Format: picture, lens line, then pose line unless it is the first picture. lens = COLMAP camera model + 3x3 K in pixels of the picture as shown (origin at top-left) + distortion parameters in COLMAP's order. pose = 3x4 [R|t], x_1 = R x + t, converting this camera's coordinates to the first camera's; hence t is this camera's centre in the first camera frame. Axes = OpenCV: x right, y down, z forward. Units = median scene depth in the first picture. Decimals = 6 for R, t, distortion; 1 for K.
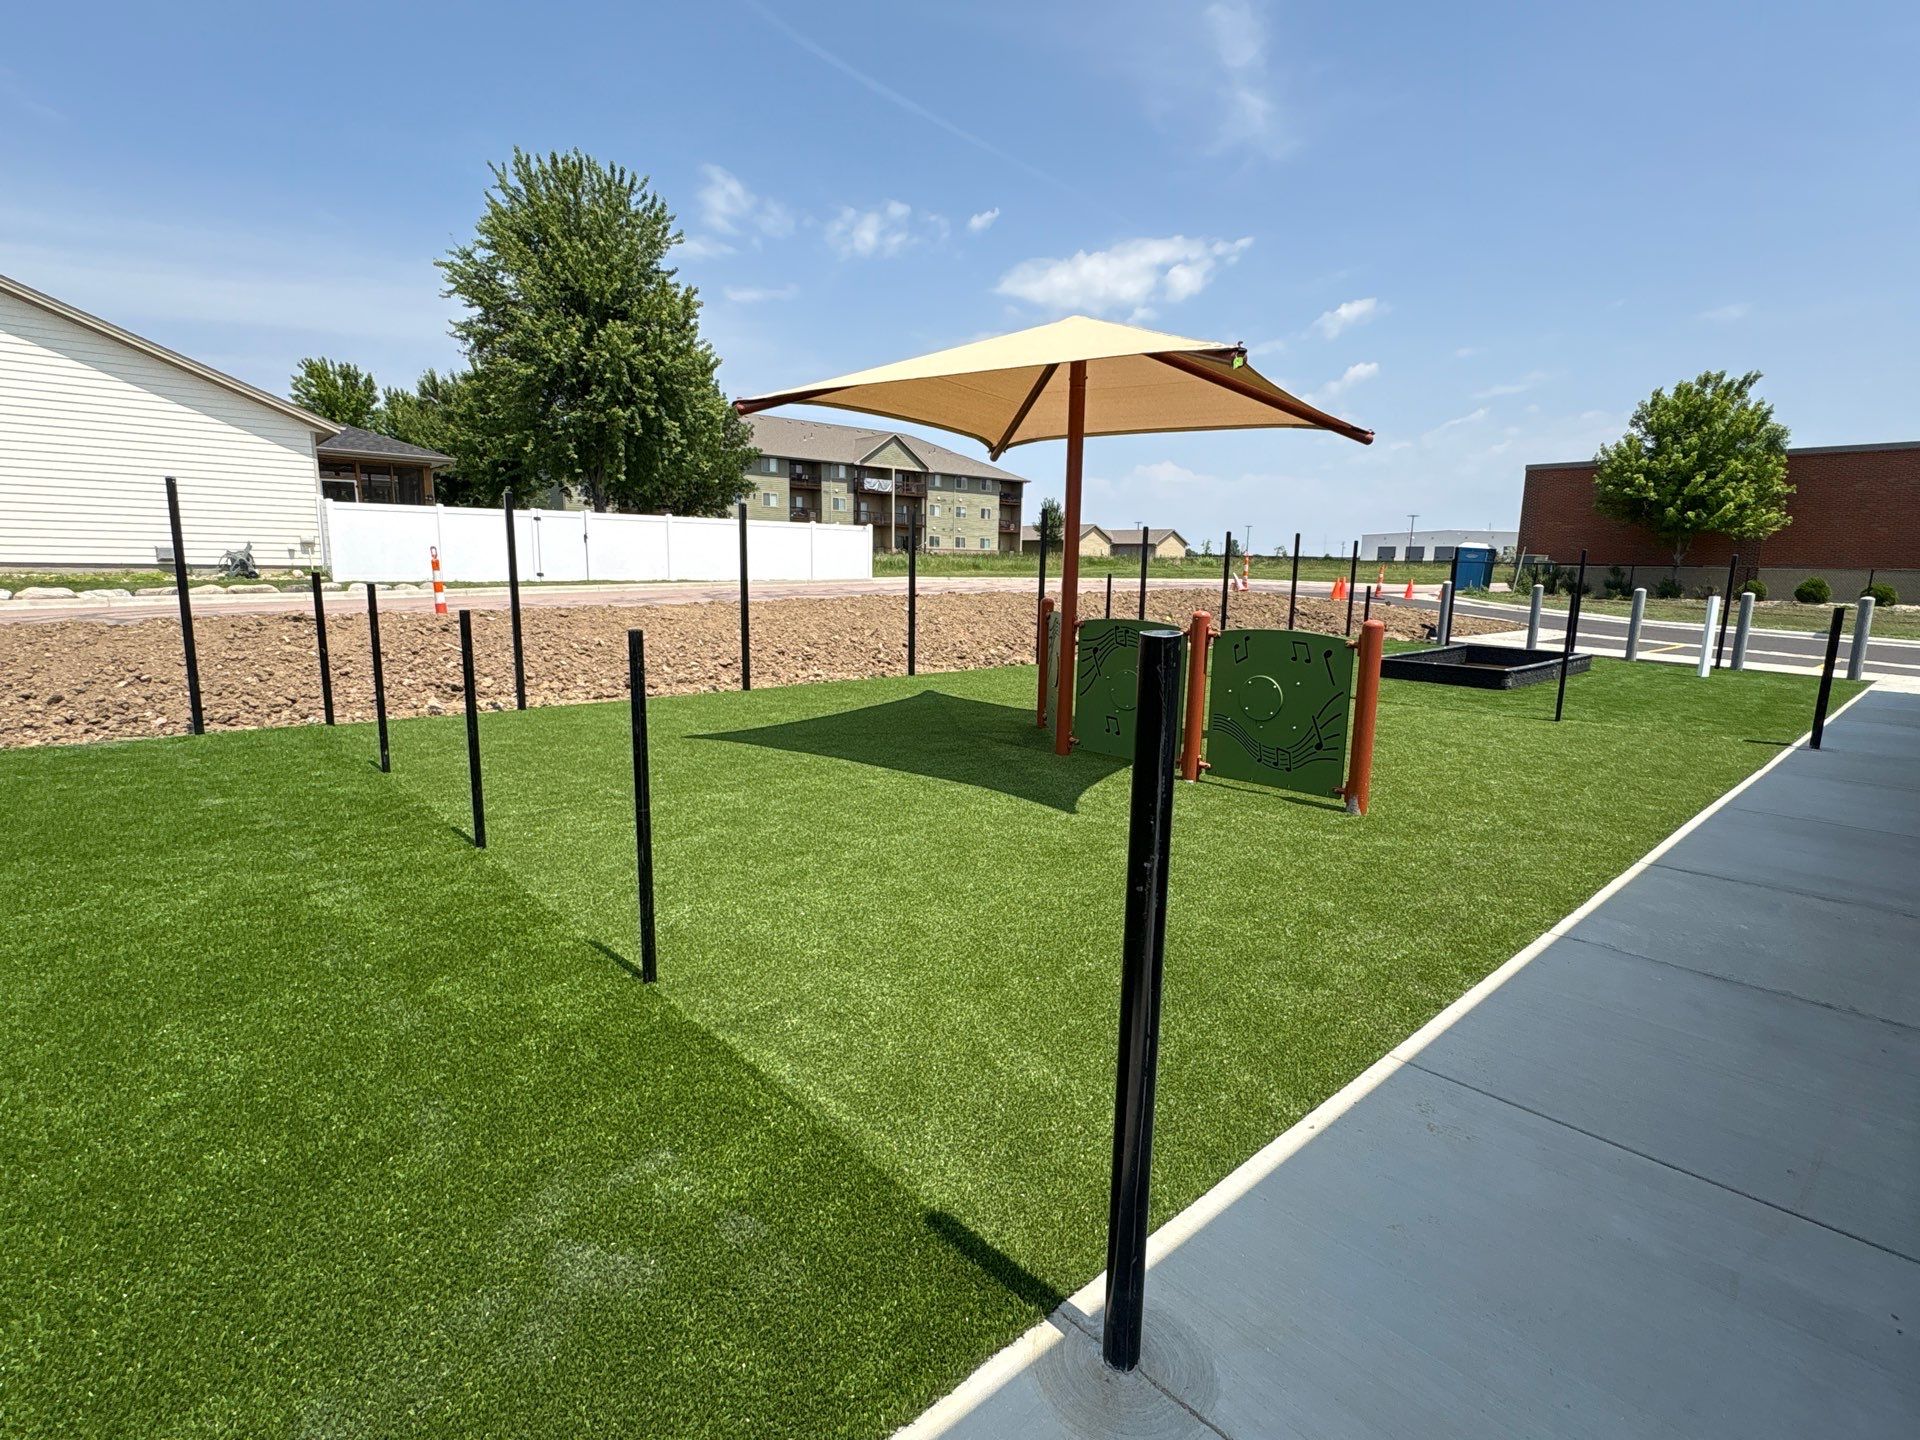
lens RADIAL K [[917.7, 0, 960.0], [0, 917.7, 720.0], [0, 0, 1]] dist [-0.001047, -0.000062]
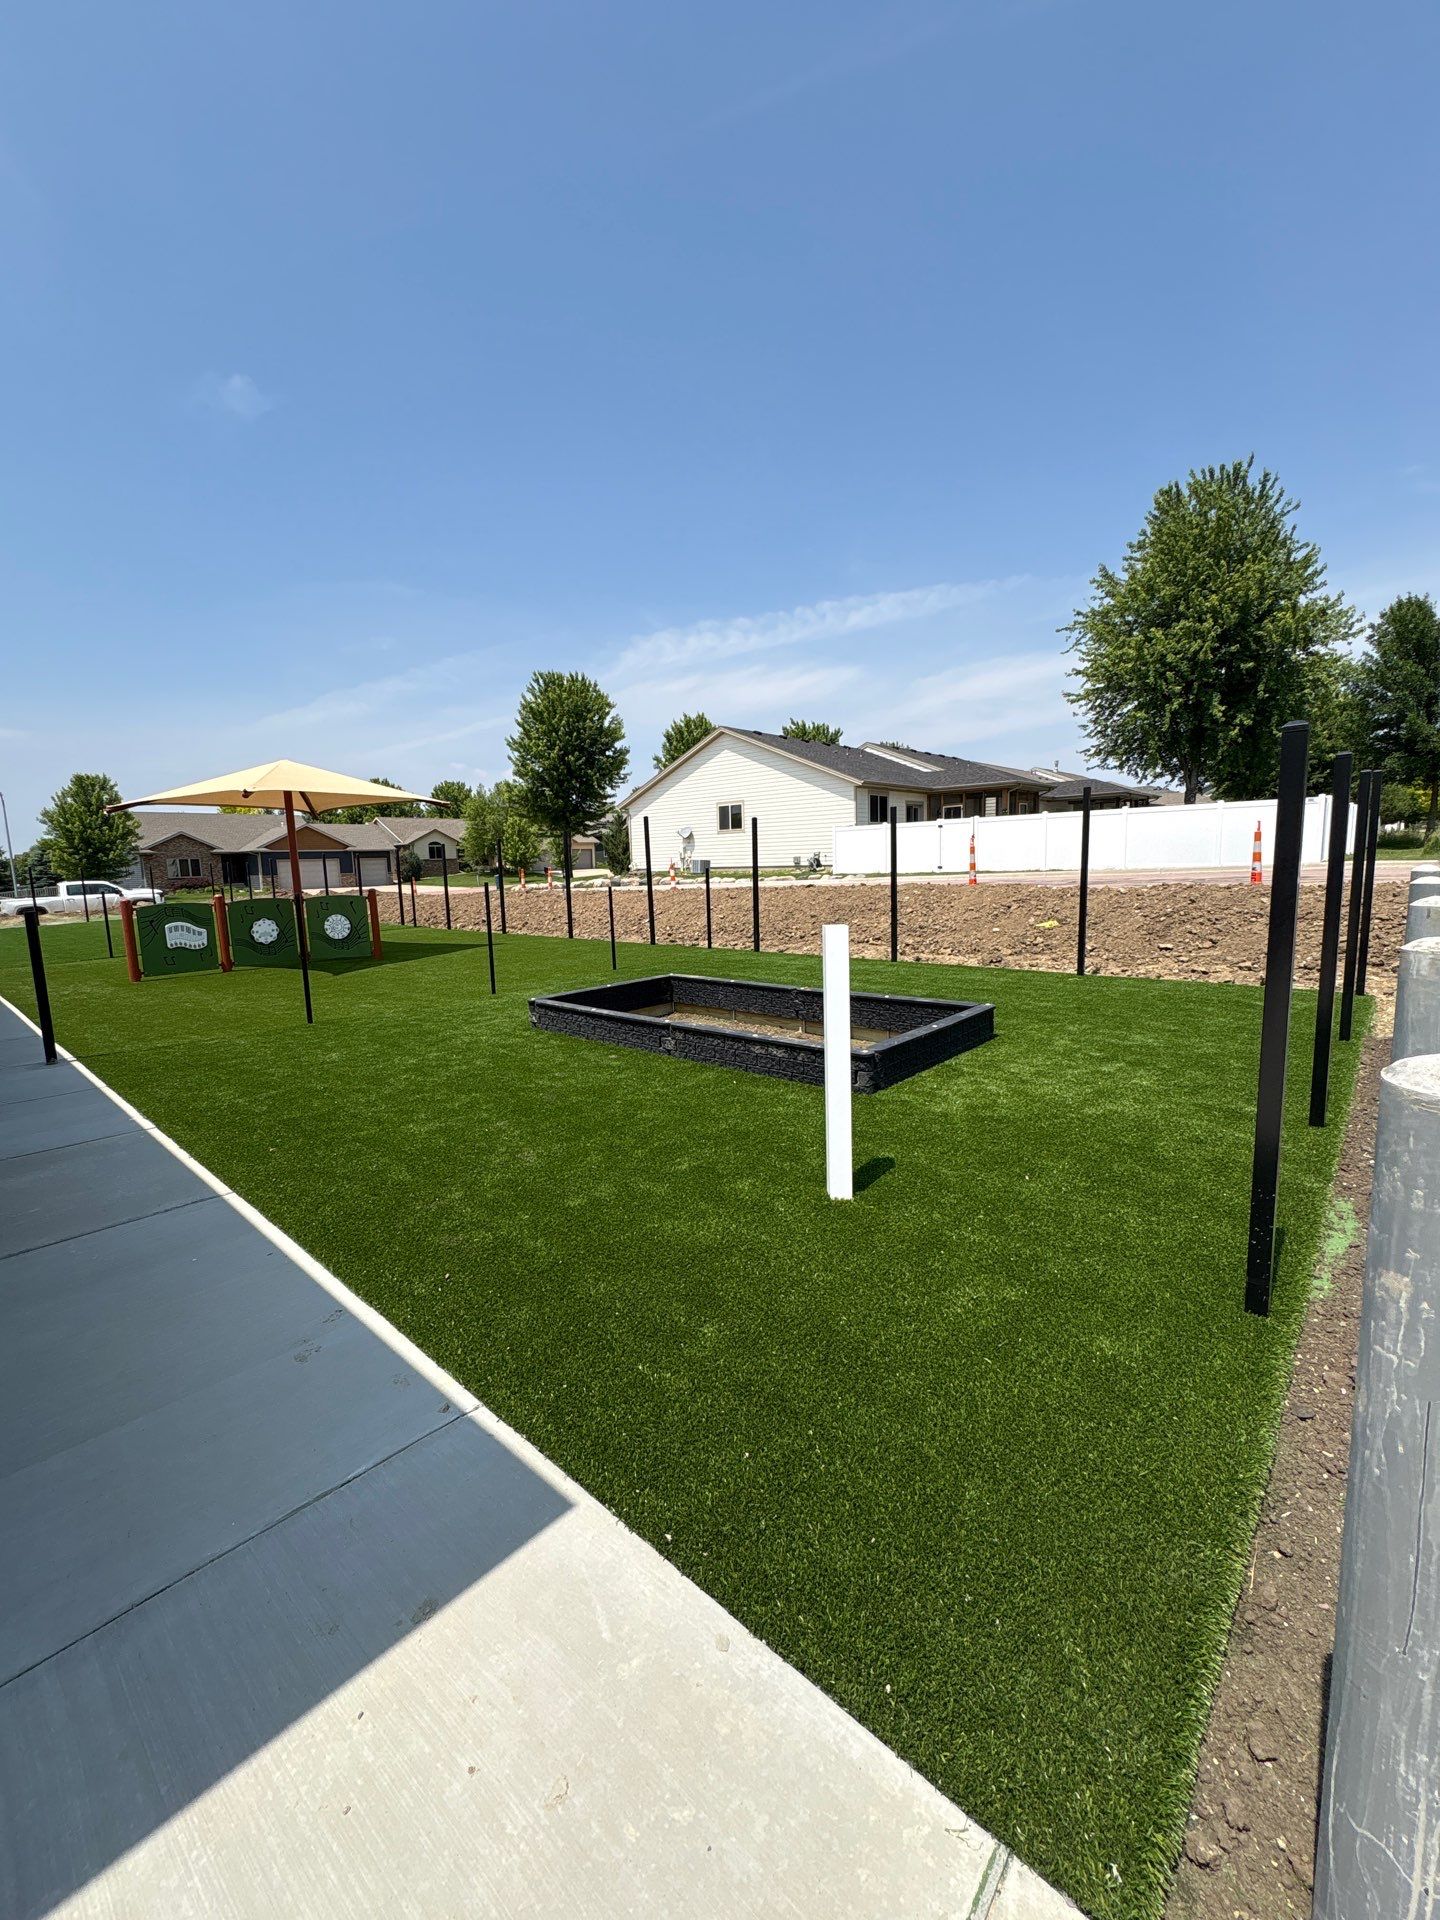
lens RADIAL K [[790.4, 0, 720.0], [0, 790.4, 960.0], [0, 0, 1]] dist [0.011167, -0.000006]
pose [[0.107580, 0.108399, -0.988269, 0.713720], [-0.142523, 0.985453, 0.092576, -0.096515], [0.983928, 0.130892, 0.121464, 0.626190]]
